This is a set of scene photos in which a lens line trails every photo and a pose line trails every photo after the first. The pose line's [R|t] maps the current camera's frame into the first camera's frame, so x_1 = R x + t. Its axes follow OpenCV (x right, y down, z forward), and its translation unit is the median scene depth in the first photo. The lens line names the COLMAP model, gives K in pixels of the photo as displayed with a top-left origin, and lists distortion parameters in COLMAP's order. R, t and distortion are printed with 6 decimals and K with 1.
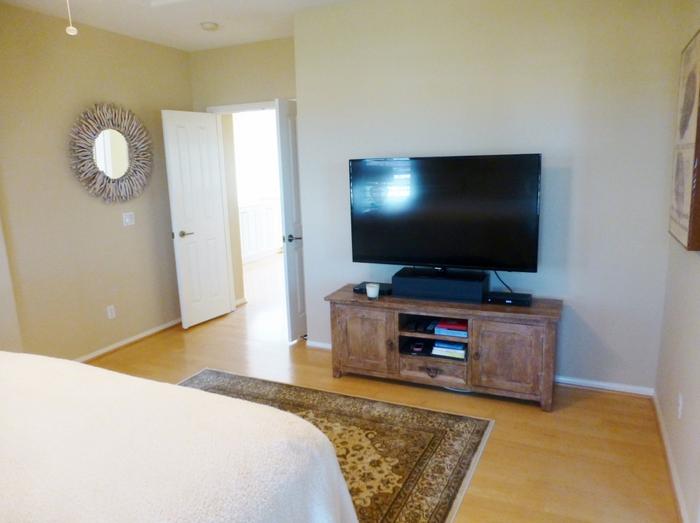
lens RADIAL K [[503.3, 0, 352.7], [0, 503.3, 260.1], [0, 0, 1]] dist [-0.001417, -0.000023]
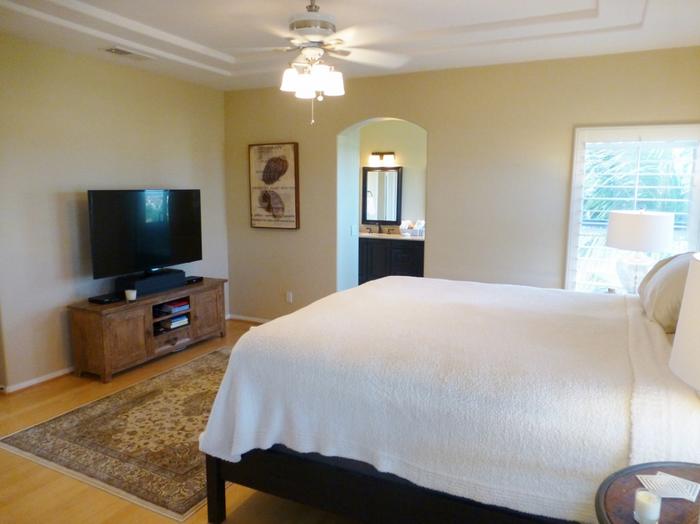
lens RADIAL K [[503.3, 0, 351.3], [0, 503.3, 261.8], [0, 0, 1]] dist [-0.001417, -0.000023]
pose [[0.043802, -0.118718, 0.991961, -1.181087], [0.186989, 0.976342, 0.108592, -0.052664], [-0.981385, 0.180730, 0.064965, 0.382084]]
